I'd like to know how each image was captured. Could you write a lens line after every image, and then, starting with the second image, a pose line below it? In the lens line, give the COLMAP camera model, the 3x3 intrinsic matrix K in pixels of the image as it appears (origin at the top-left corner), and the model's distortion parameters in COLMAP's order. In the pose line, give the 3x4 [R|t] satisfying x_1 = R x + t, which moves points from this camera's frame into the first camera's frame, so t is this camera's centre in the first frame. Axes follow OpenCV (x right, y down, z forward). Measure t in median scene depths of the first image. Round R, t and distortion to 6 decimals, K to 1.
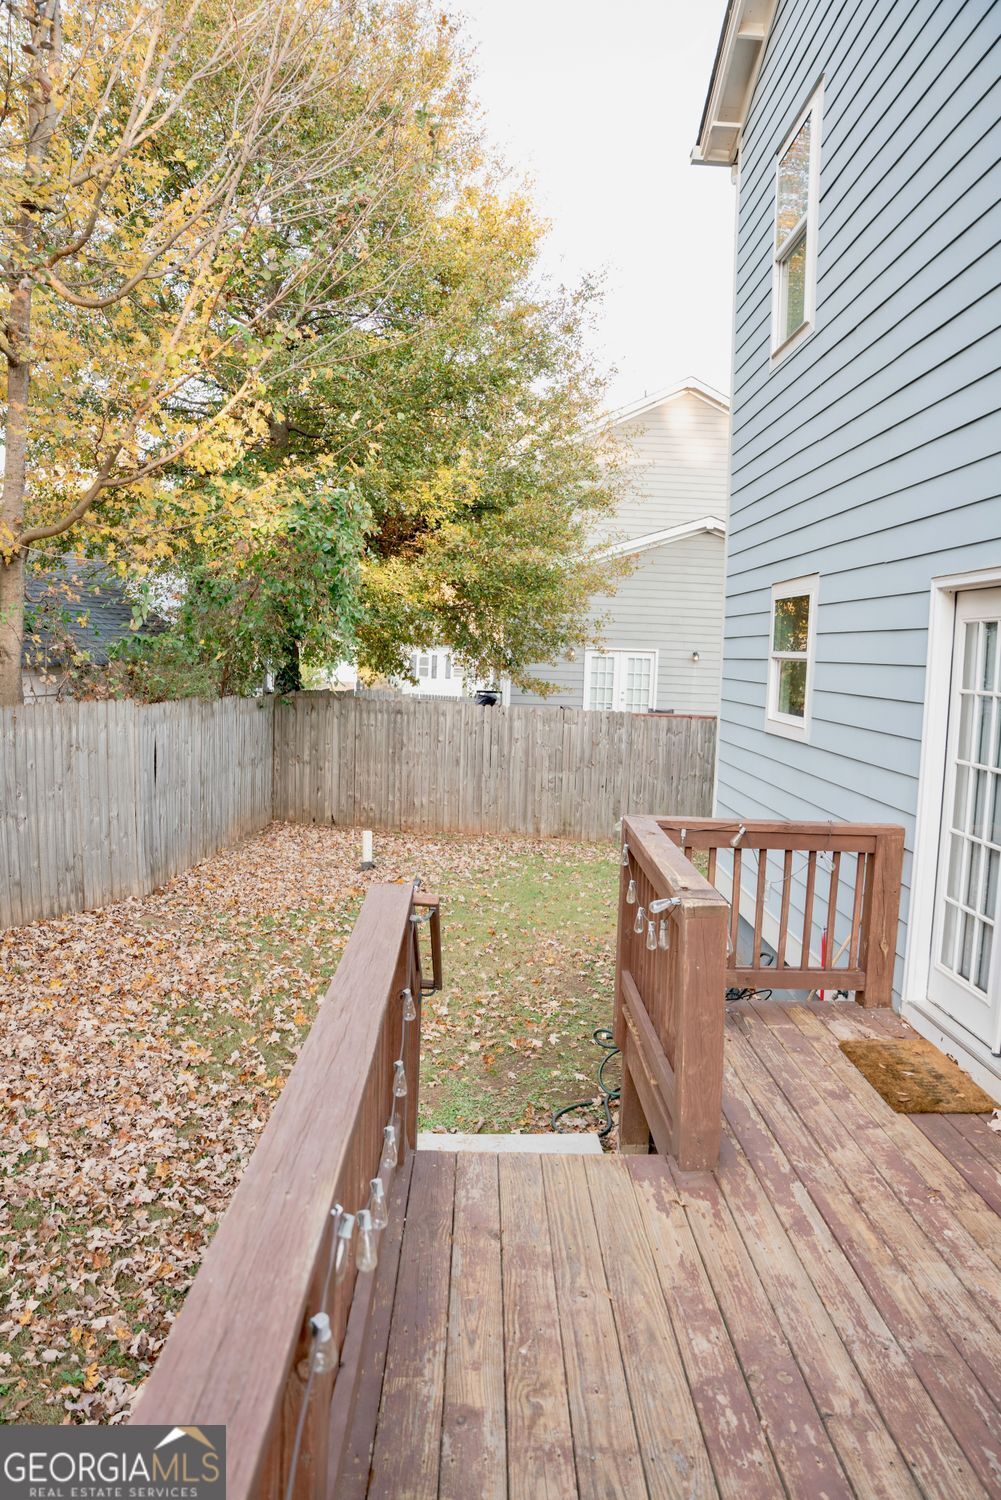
lens RADIAL K [[1008.3, 0, 500.5], [0, 1008.3, 750.0], [0, 0, 1]] dist [-0.173713, 0.123421]
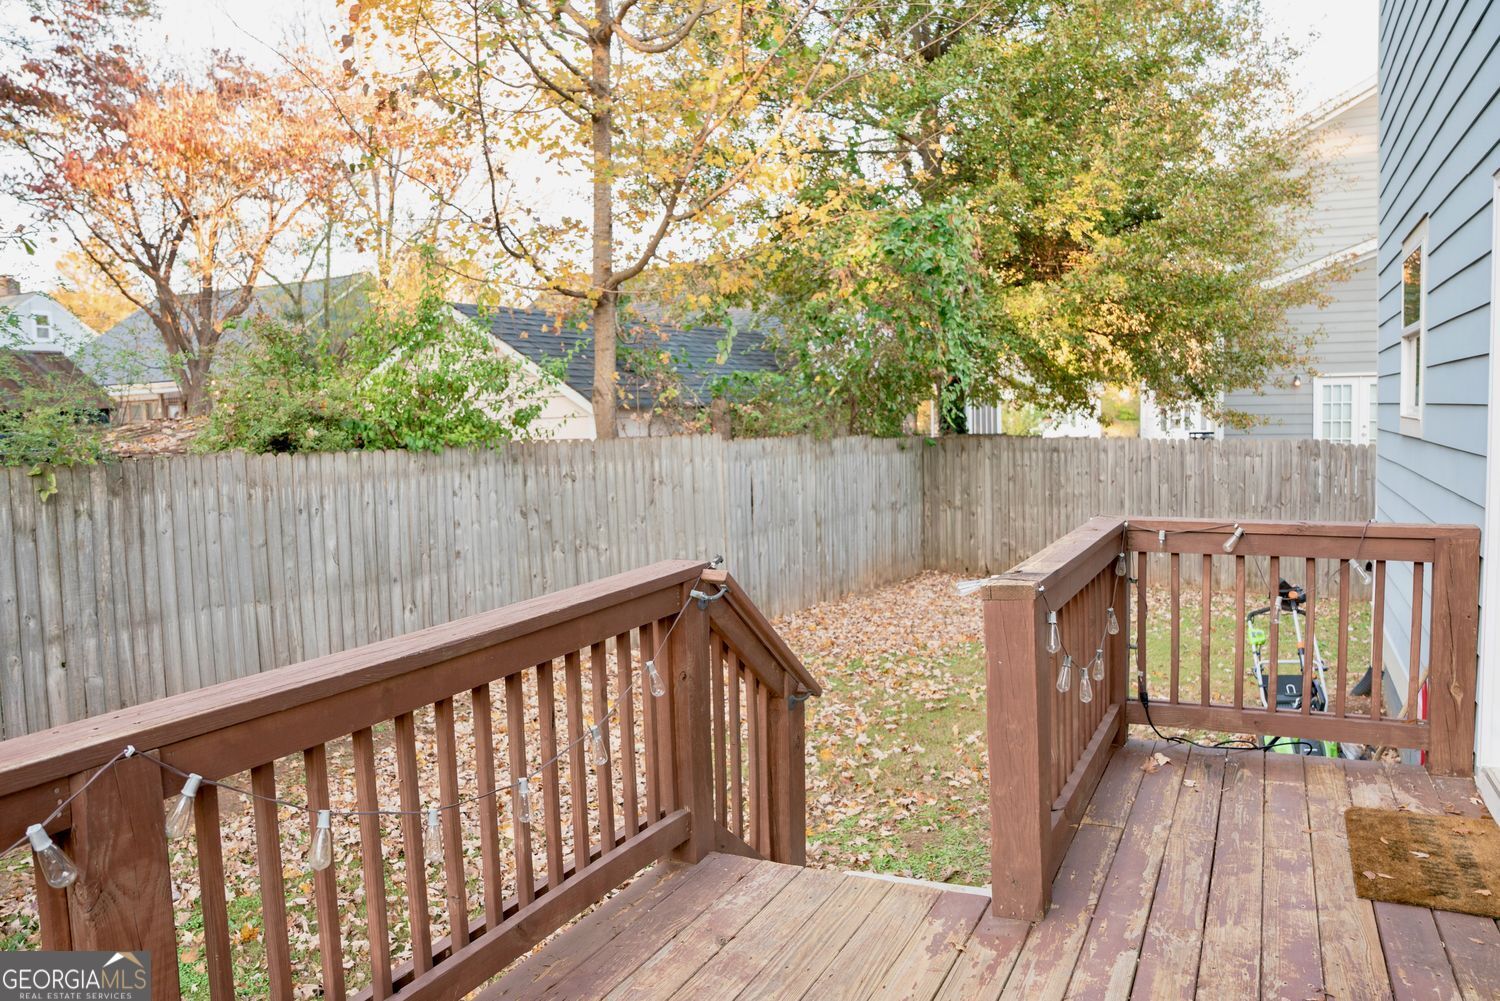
lens RADIAL K [[1074.9, 0, 750.0], [0, 1074.9, 500.5], [0, 0, 1]] dist [-0.171444, 0.113228]
pose [[0.892523, -0.019031, -0.450600, 0.116079], [0.013121, 0.999782, -0.016237, 0.027699], [0.450811, 0.008580, 0.892578, 0.037061]]
